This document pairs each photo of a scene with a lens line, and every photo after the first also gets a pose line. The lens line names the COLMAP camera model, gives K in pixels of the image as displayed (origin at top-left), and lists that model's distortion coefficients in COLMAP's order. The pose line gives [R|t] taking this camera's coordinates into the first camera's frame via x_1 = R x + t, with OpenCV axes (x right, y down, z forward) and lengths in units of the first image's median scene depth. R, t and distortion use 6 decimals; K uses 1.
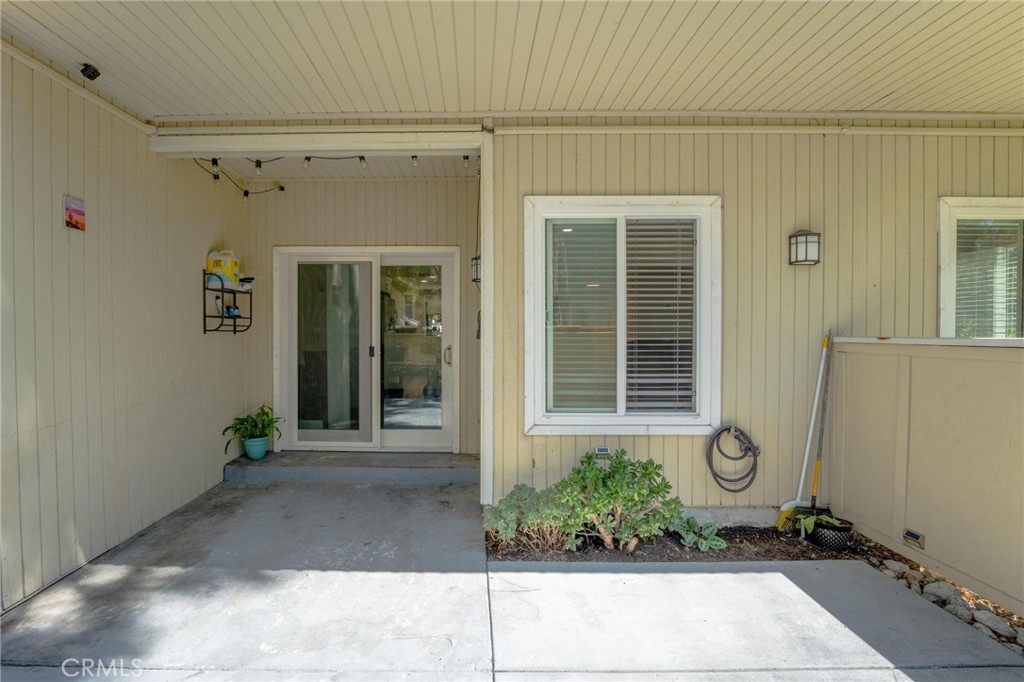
lens RADIAL K [[445.9, 0, 514.7], [0, 445.9, 336.3], [0, 0, 1]] dist [-0.024748, 0.000095]
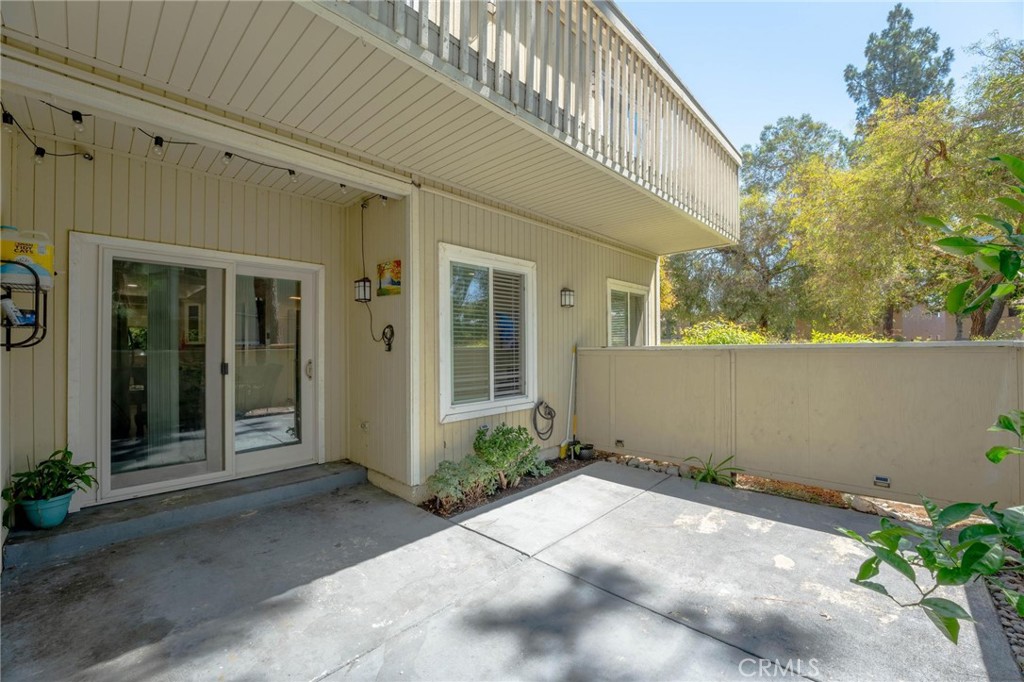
lens RADIAL K [[403.9, 0, 533.9], [0, 403.9, 341.9], [0, 0, 1]] dist [-0.024026, -0.000183]
pose [[0.668933, 0.001650, 0.743321, -0.666124], [0.016288, 0.999725, -0.016876, 0.005375], [-0.743144, 0.023396, 0.668722, 0.001130]]
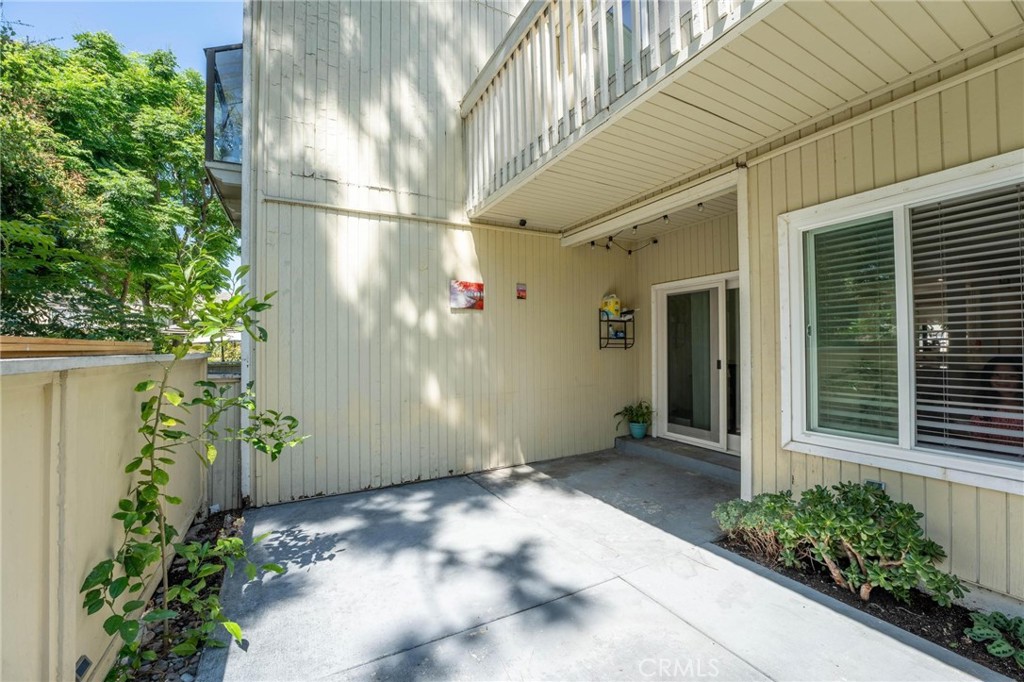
lens RADIAL K [[445.9, 0, 514.7], [0, 445.9, 336.3], [0, 0, 1]] dist [-0.024748, 0.000095]
pose [[0.464928, -0.027845, -0.884910, 0.627564], [-0.000942, 0.999489, -0.031945, -0.002128], [0.885348, 0.015686, 0.464665, -0.010993]]
